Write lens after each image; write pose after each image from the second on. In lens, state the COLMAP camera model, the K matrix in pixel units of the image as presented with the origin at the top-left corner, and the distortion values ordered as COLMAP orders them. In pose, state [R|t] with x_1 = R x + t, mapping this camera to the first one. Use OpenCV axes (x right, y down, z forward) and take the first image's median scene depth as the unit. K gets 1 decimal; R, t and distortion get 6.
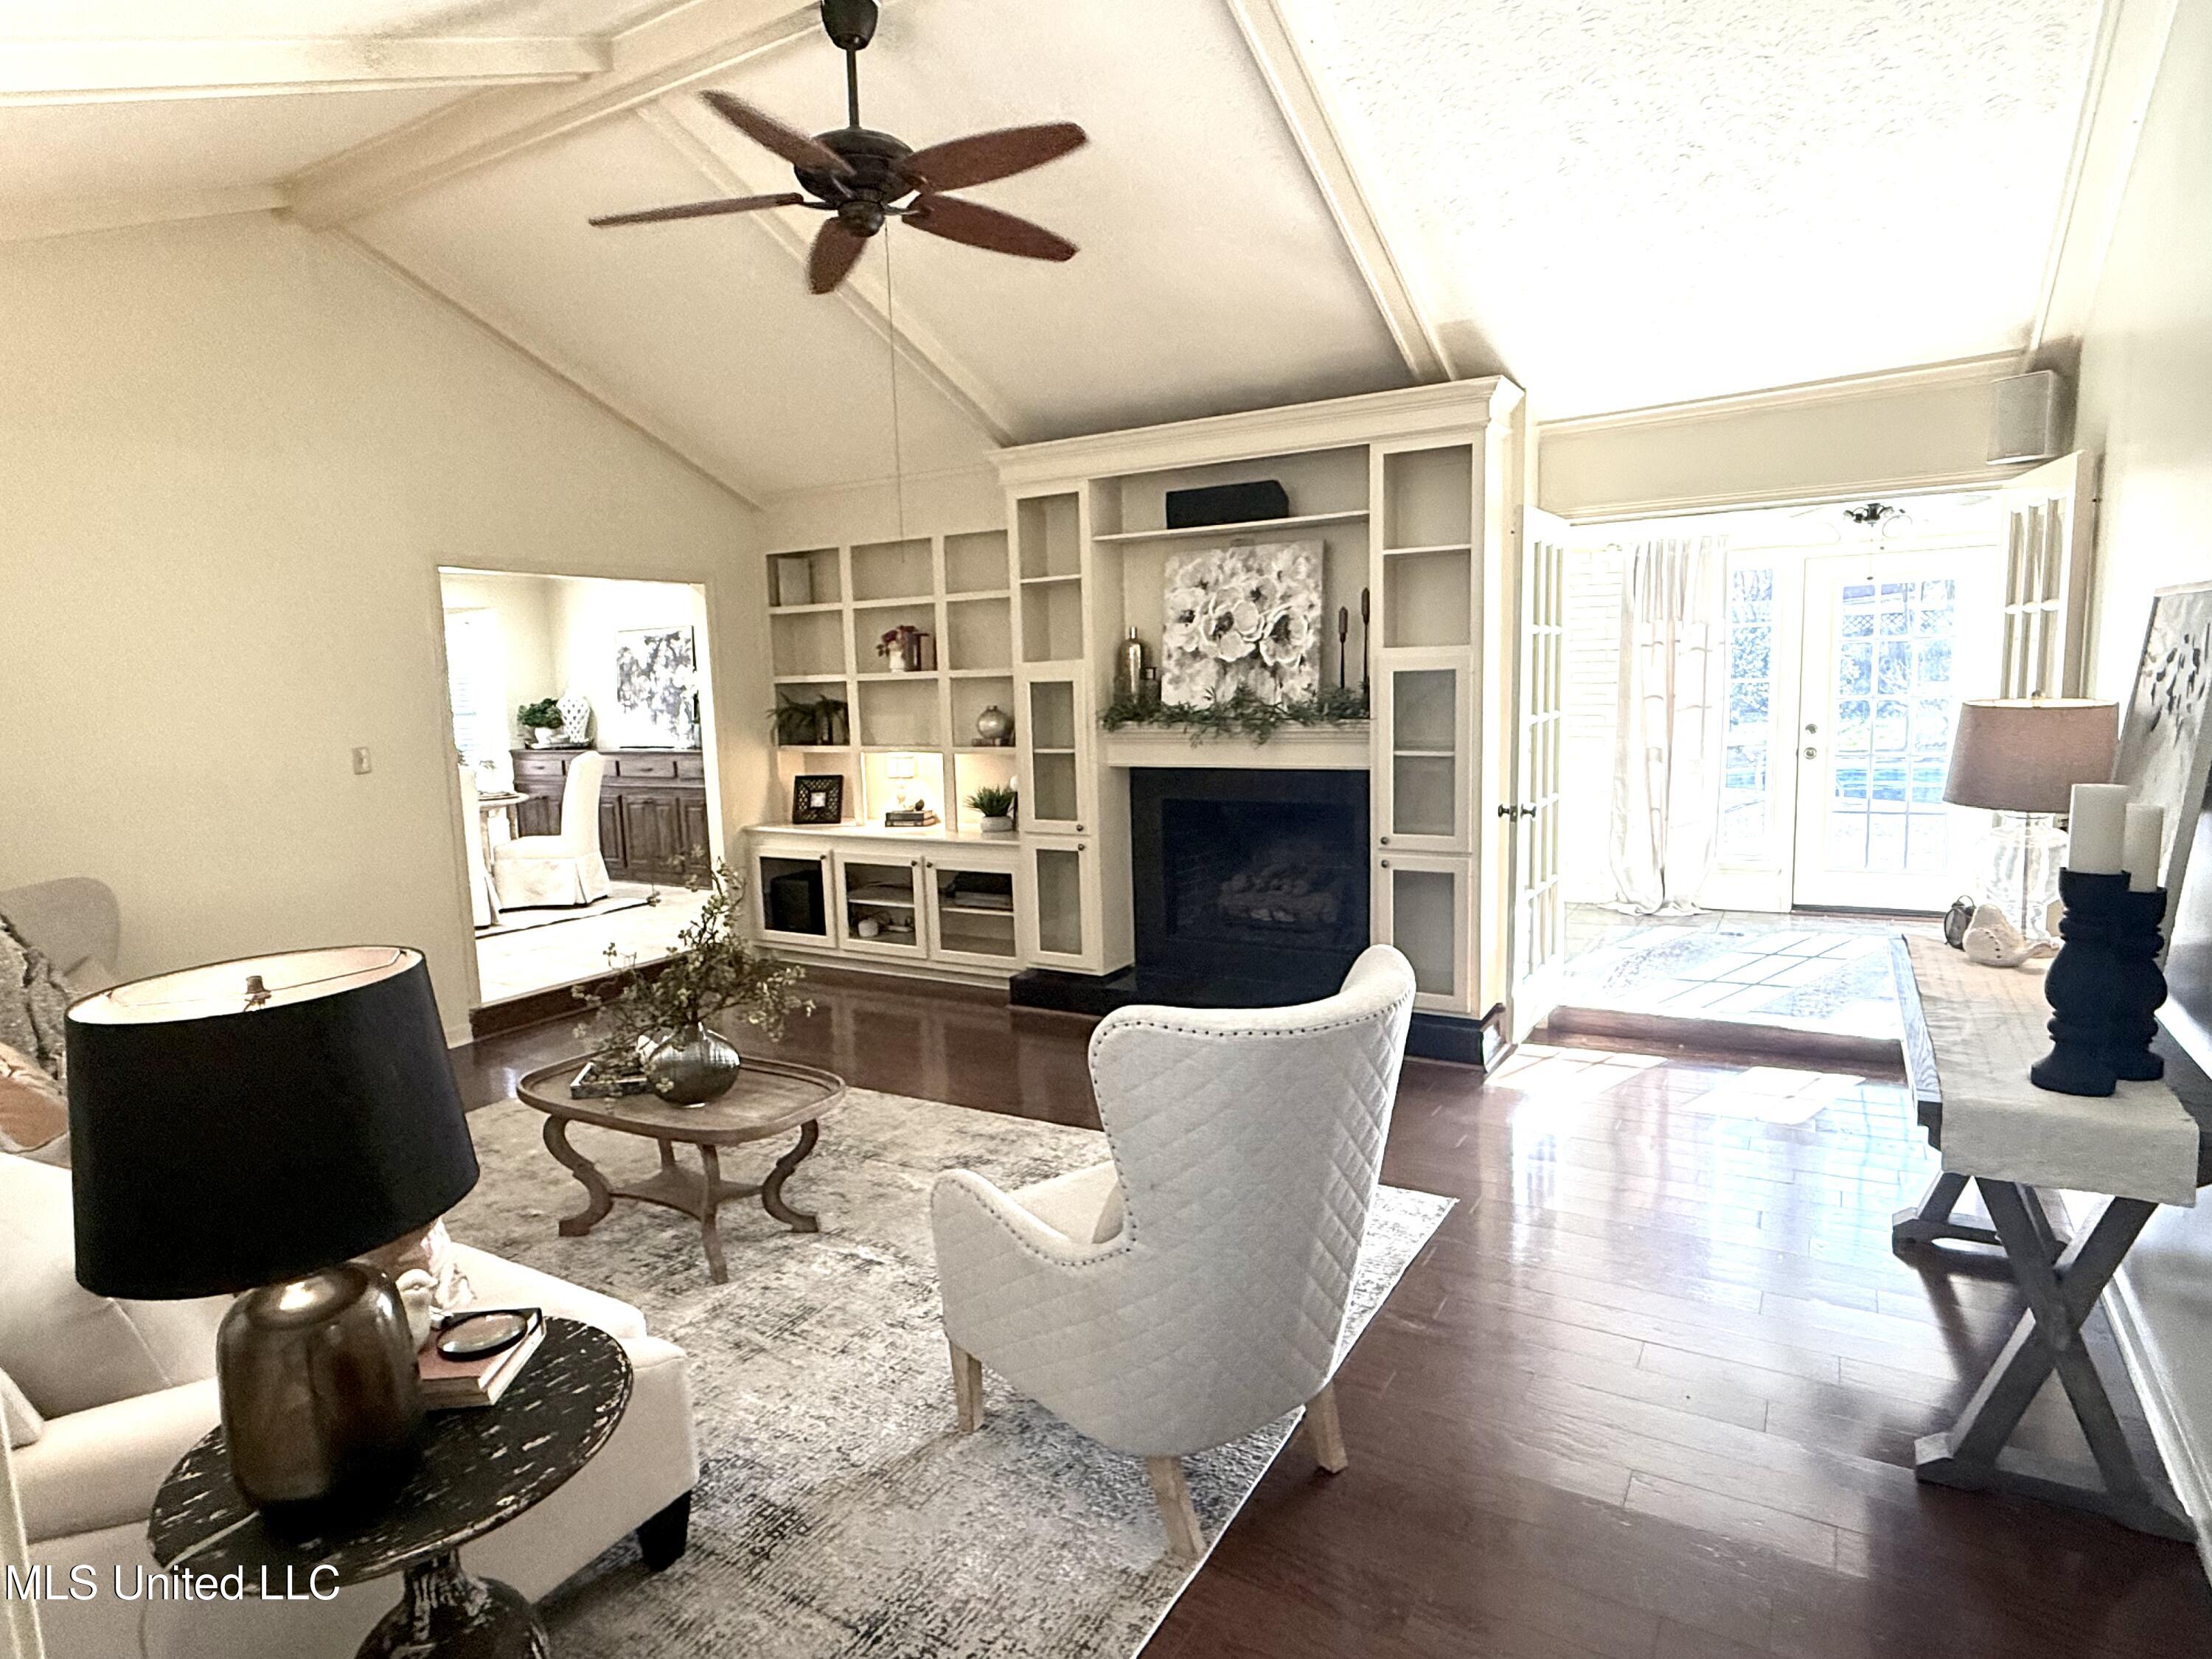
lens RADIAL K [[1203.2, 0, 1116.6], [0, 1203.2, 818.3], [0, 0, 1]] dist [0.003971, 0.000241]
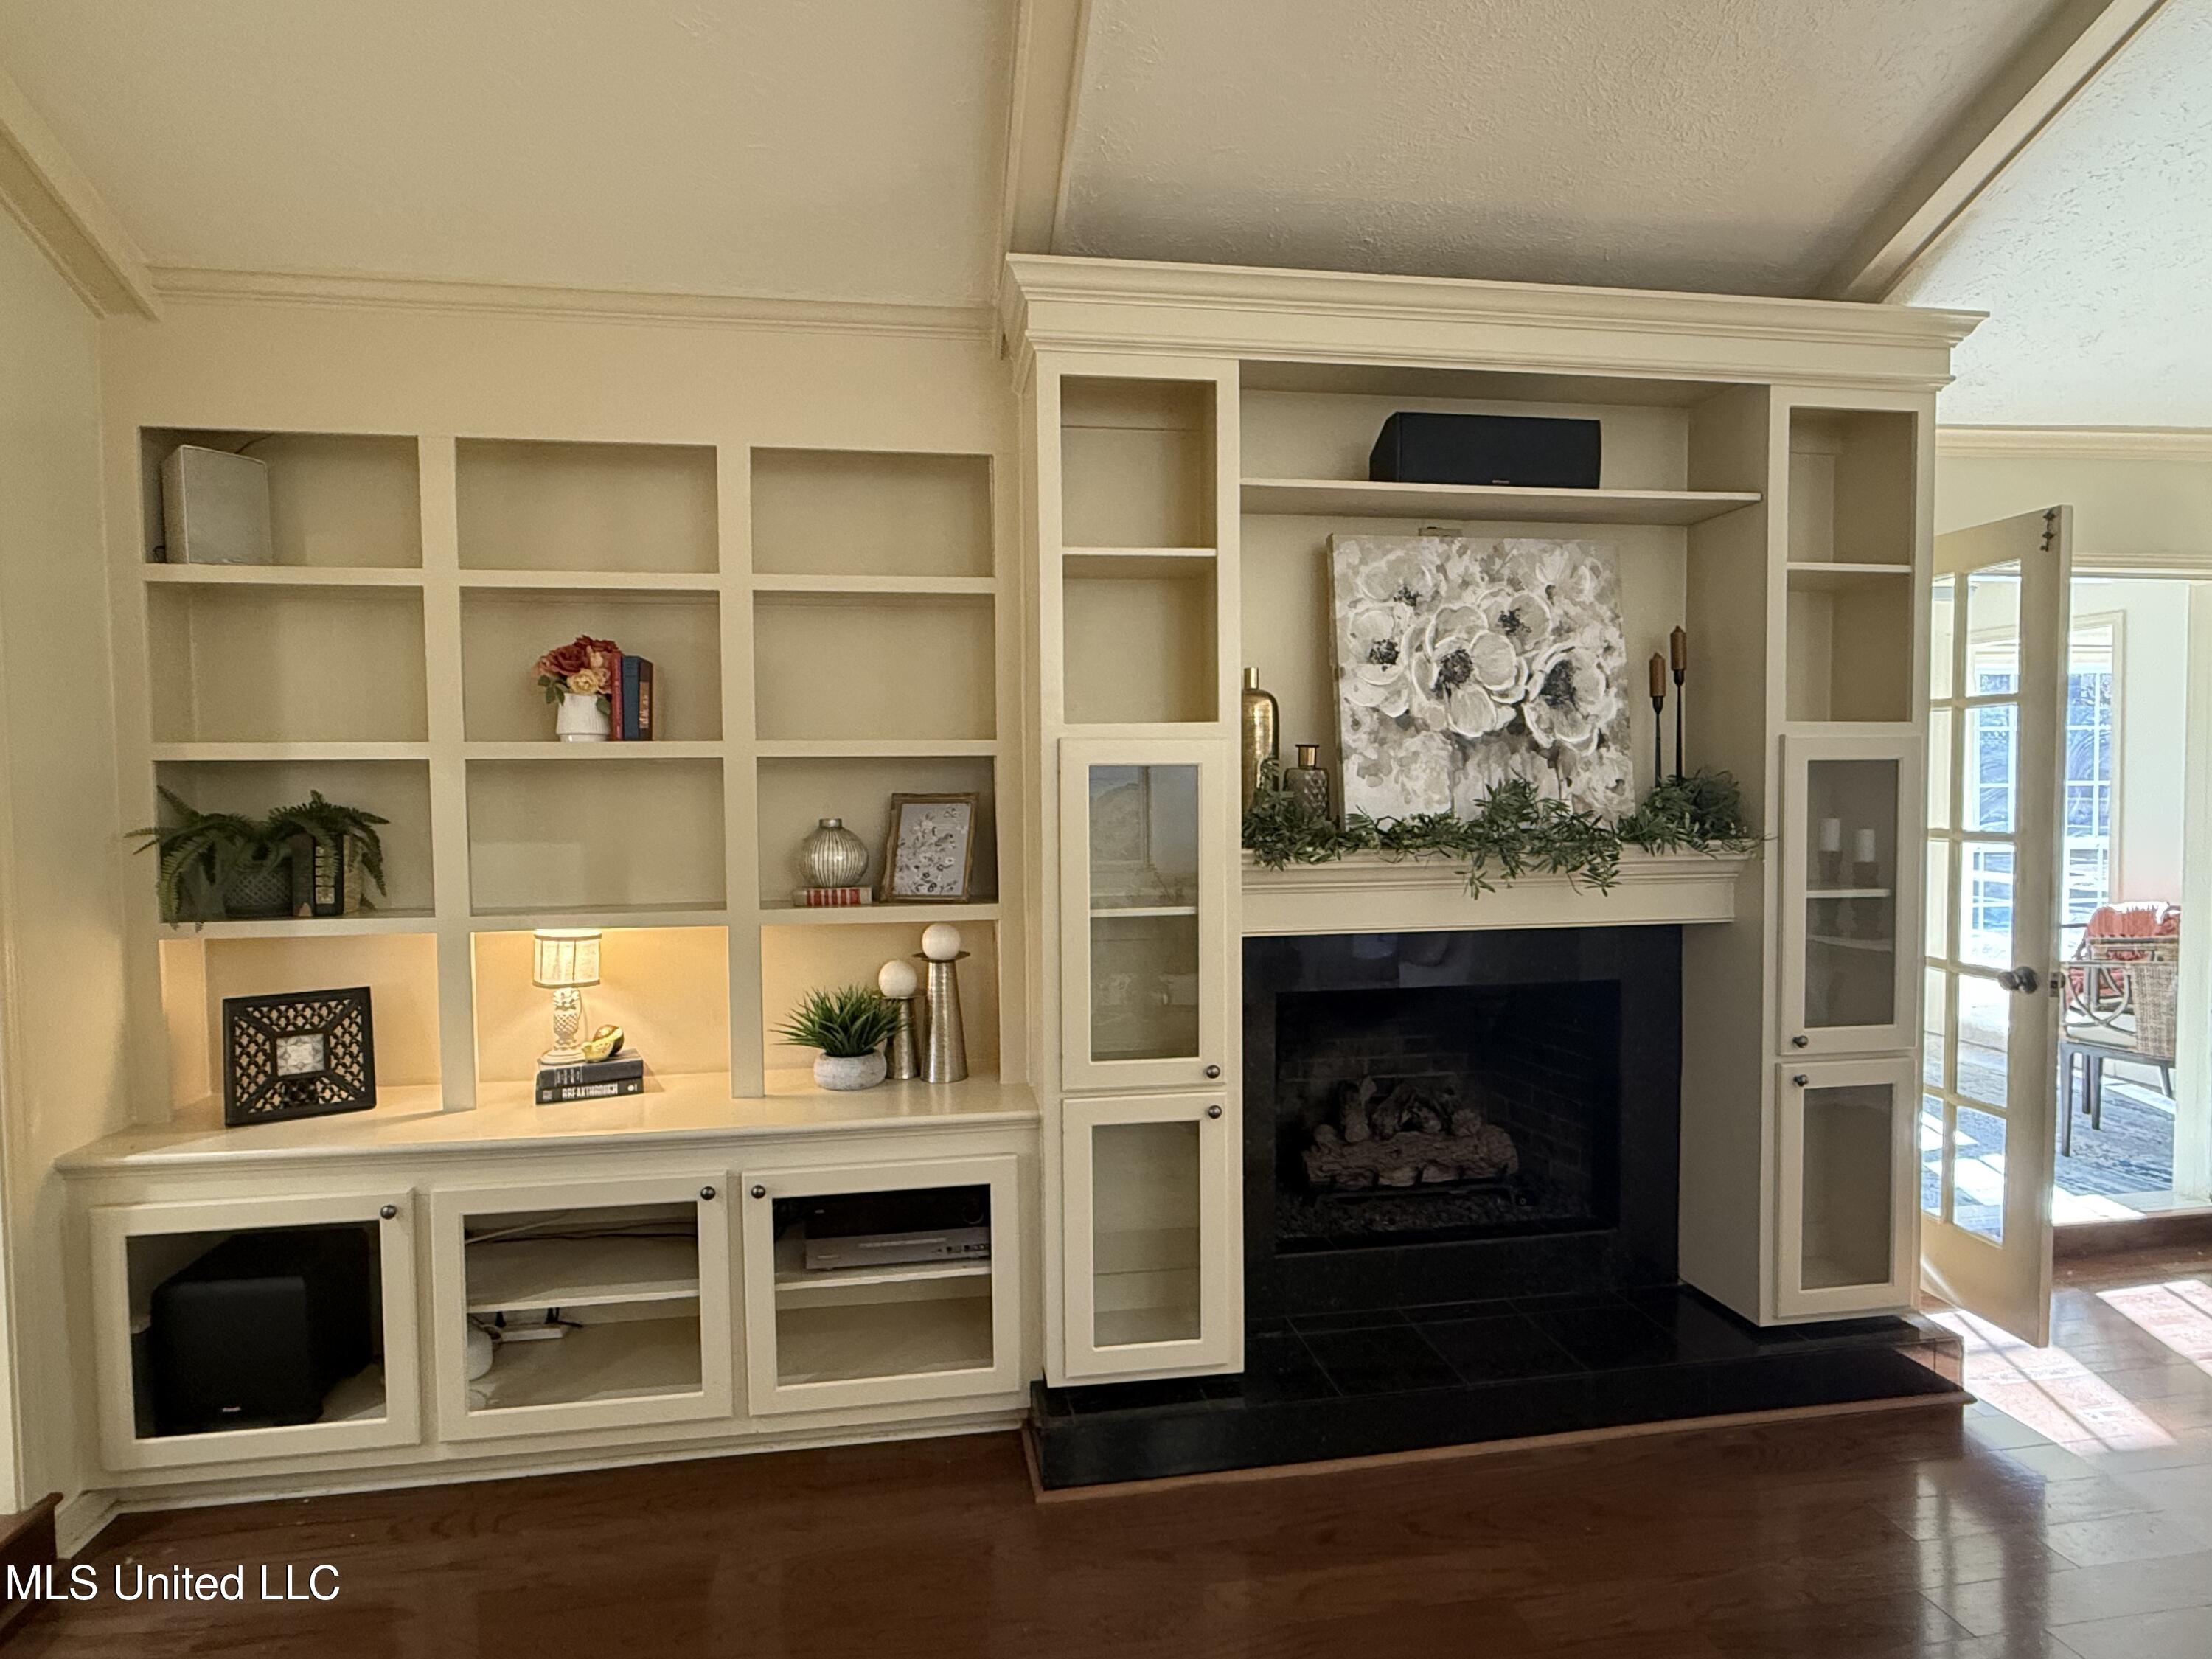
lens RADIAL K [[1184.9, 0, 1109.1], [0, 1184.9, 832.1], [0, 0, 1]] dist [-0.002875, 0.001993]
pose [[0.774131, -0.005326, 0.633003, -0.335801], [0.061504, 0.995867, -0.066837, -0.053786], [-0.630031, 0.090672, 0.771258, 0.608213]]
